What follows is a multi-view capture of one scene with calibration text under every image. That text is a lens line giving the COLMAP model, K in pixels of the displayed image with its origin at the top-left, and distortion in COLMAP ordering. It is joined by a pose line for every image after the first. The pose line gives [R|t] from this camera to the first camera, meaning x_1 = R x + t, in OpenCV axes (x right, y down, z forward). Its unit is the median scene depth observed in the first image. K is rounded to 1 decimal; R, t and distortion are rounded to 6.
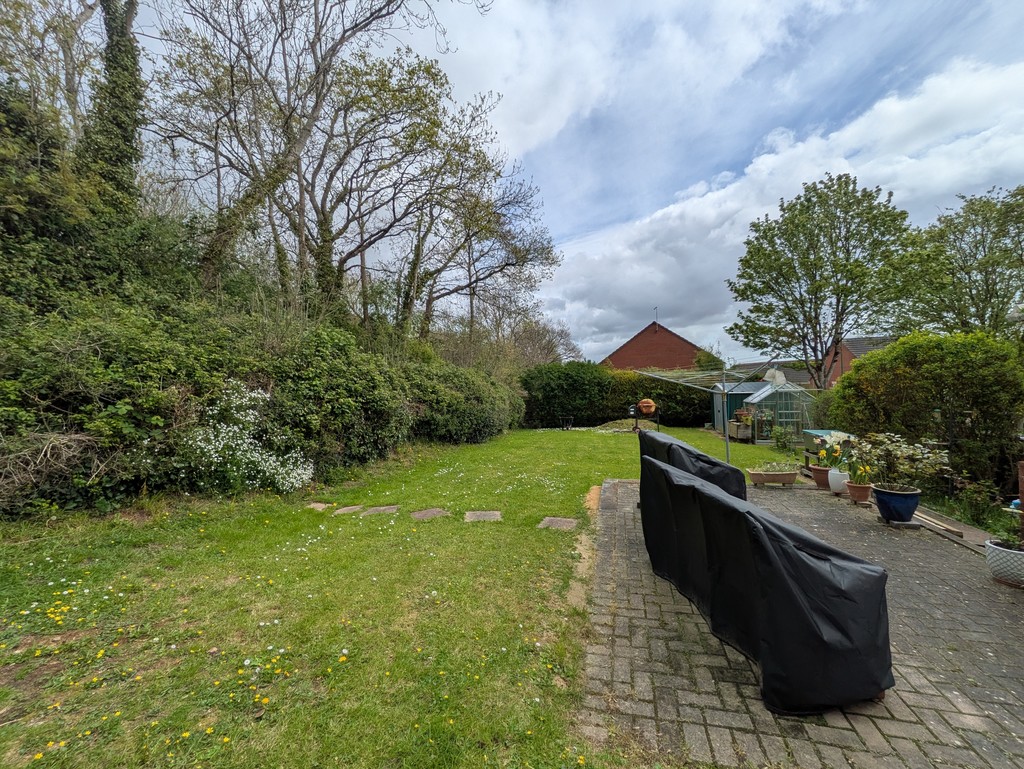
lens RADIAL K [[405.9, 0, 512.6], [0, 405.9, 372.3], [0, 0, 1]] dist [-0.012246, 0.008758]
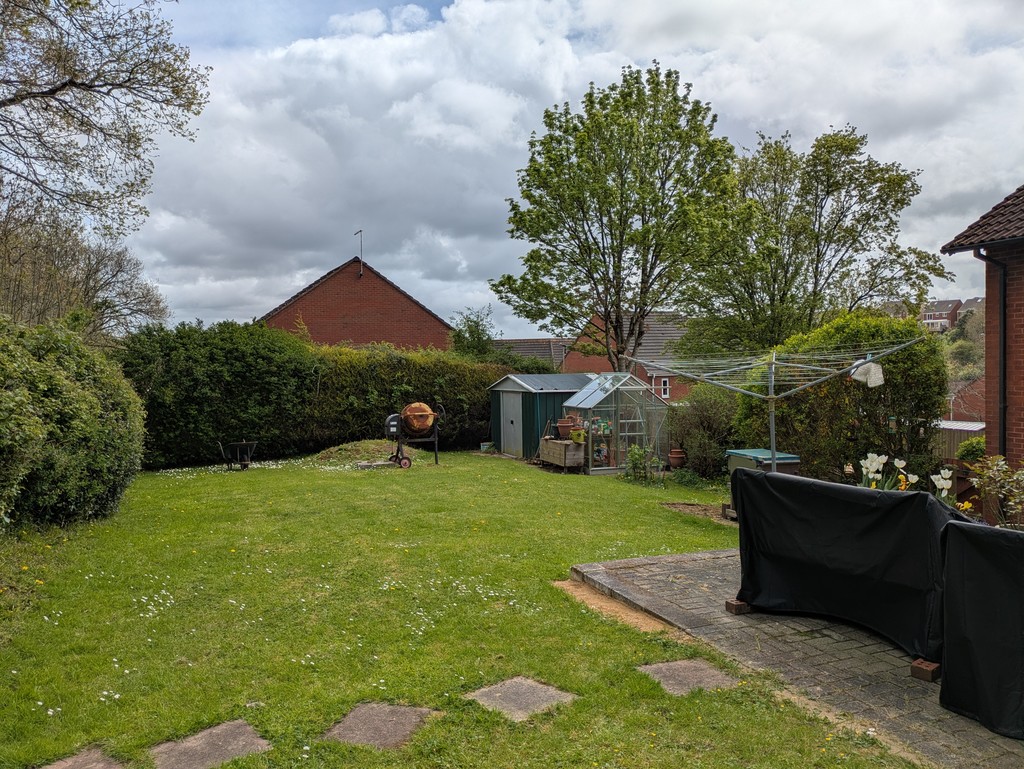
lens RADIAL K [[759.3, 0, 512.0], [0, 759.3, 384.5], [0, 0, 1]] dist [0.048707, -0.001301]
pose [[0.800791, 0.003741, 0.598932, -0.135253], [-0.032728, 0.998760, 0.037520, -0.000762], [-0.598049, -0.049647, 0.799921, 0.091080]]
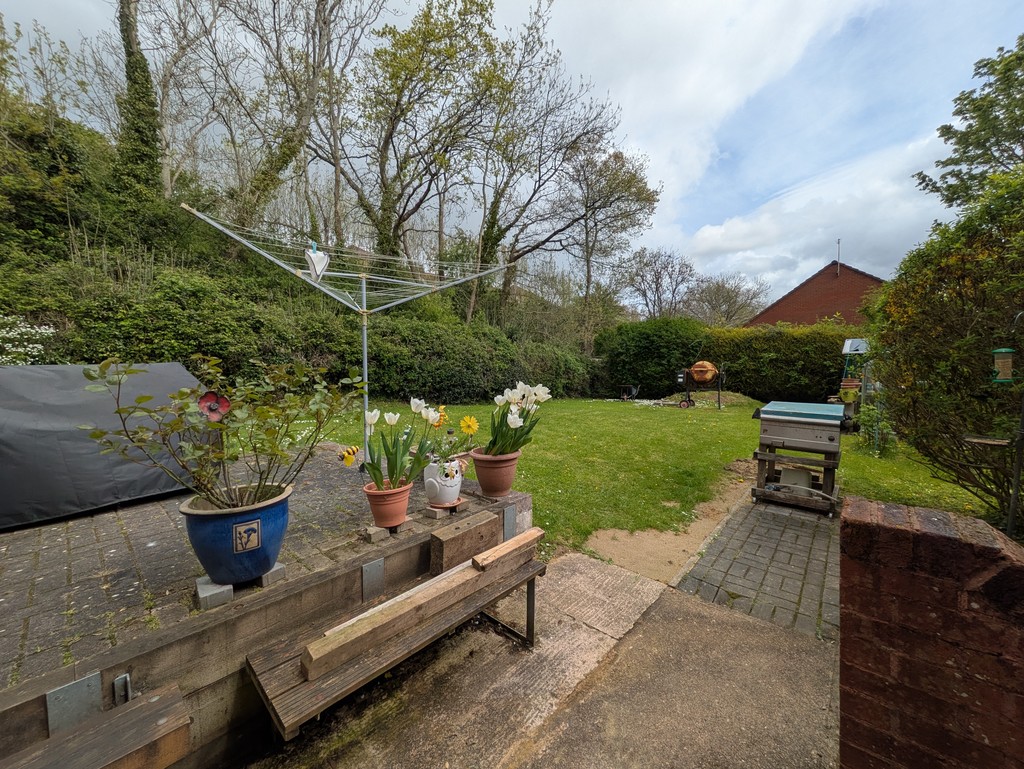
lens RADIAL K [[405.9, 0, 512.6], [0, 405.9, 372.3], [0, 0, 1]] dist [-0.012246, 0.008758]
pose [[0.889524, 0.023096, -0.456304, 0.277420], [0.005931, 0.998054, 0.062079, 0.029275], [0.456849, -0.057927, 0.887656, 0.158461]]
